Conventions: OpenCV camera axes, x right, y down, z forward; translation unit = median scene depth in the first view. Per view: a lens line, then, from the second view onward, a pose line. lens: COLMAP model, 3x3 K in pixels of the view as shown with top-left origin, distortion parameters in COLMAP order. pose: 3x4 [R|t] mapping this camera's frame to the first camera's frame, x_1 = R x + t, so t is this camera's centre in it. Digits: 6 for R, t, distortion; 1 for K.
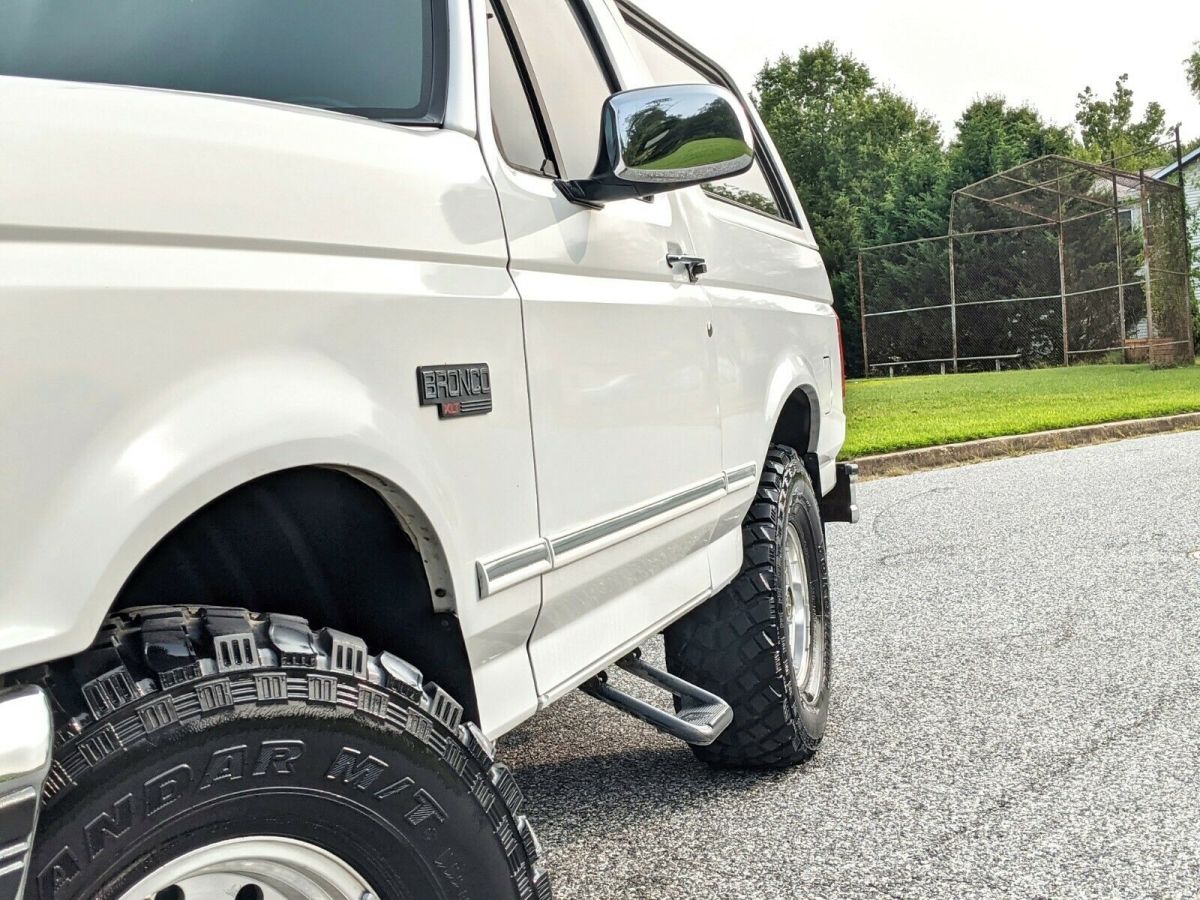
lens RADIAL K [[1629.8, 0, 600.0], [0, 1629.8, 450.0], [0, 0, 1]] dist [0.198574, -0.623924]
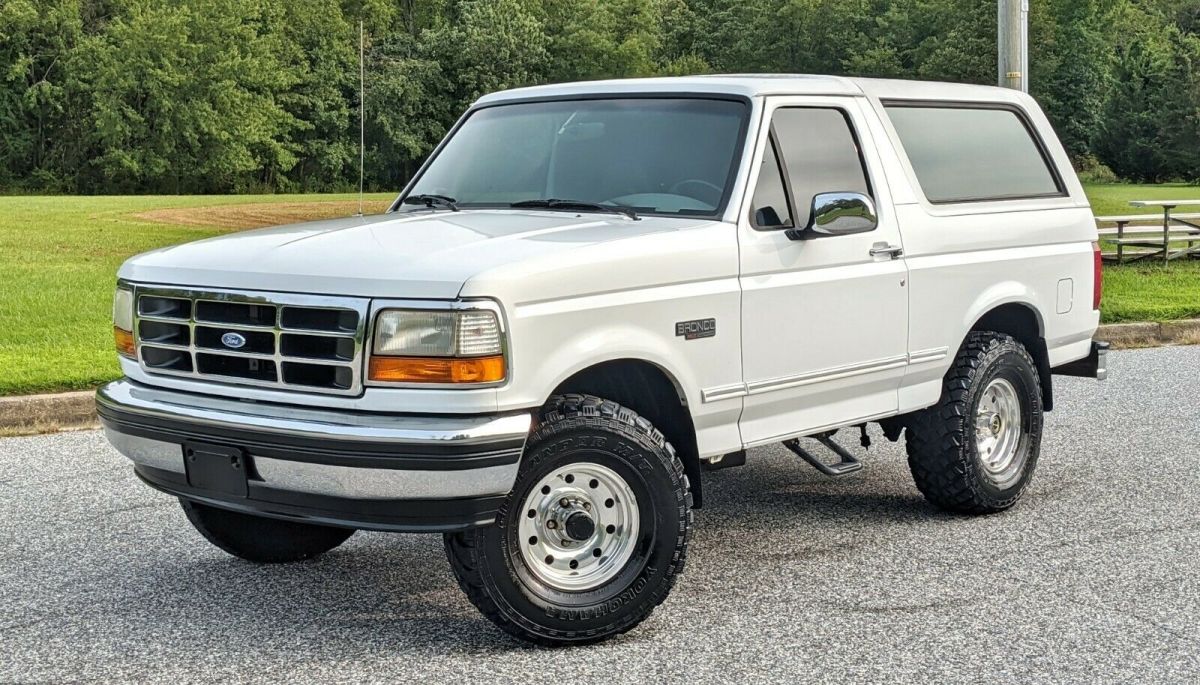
lens RADIAL K [[1693.8, 0, 601.6], [0, 1693.8, 282.4], [0, 0, 1]] dist [0.093650, -0.050750]
pose [[0.911830, 0.101584, -0.397801, 0.811418], [-0.082715, 0.994493, 0.064361, -0.257733], [0.402148, -0.025782, 0.915211, -1.538970]]
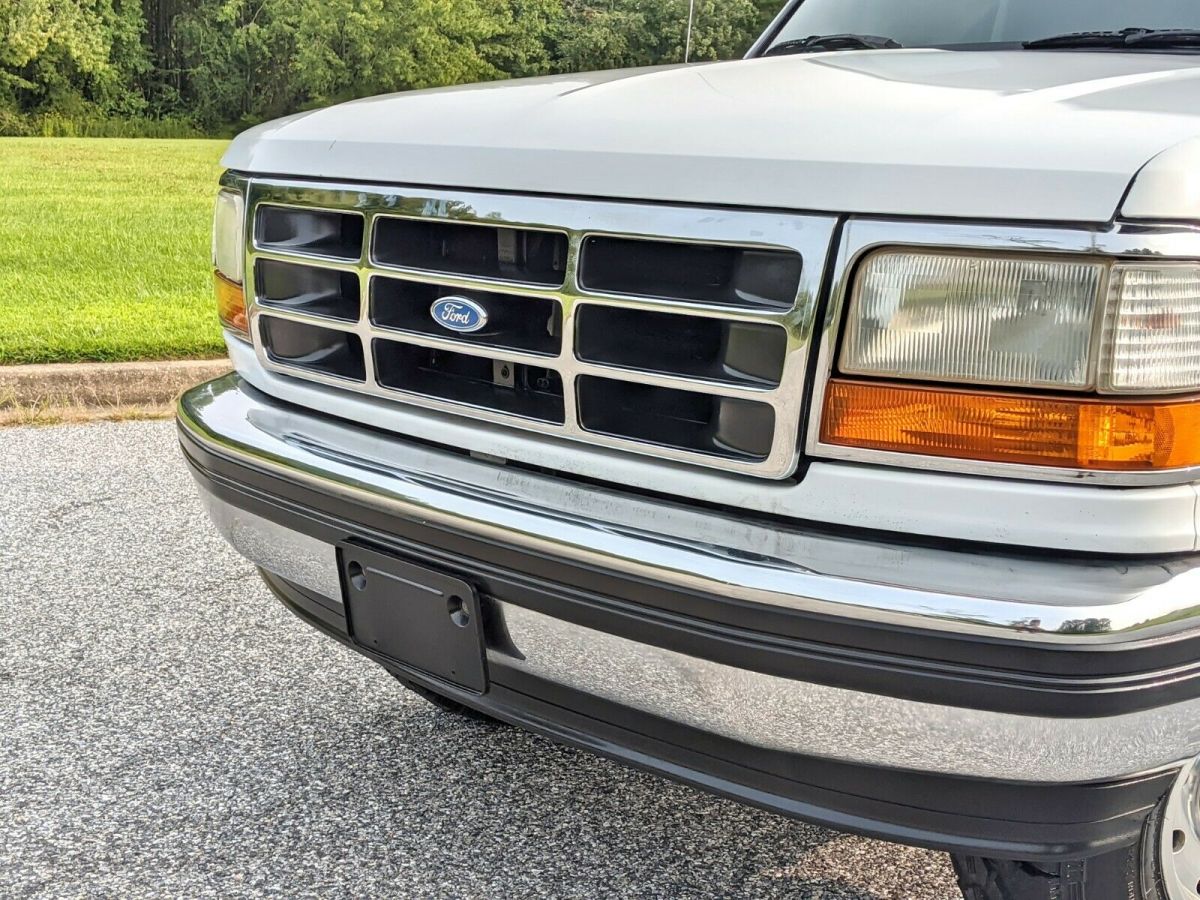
lens RADIAL K [[1629.8, 0, 600.0], [0, 1629.8, 450.0], [0, 0, 1]] dist [0.198574, -0.623924]
pose [[0.857692, 0.193207, -0.476482, -0.084466], [-0.110083, 0.974228, 0.196882, -0.096148], [0.502241, -0.116411, 0.856856, -0.316709]]
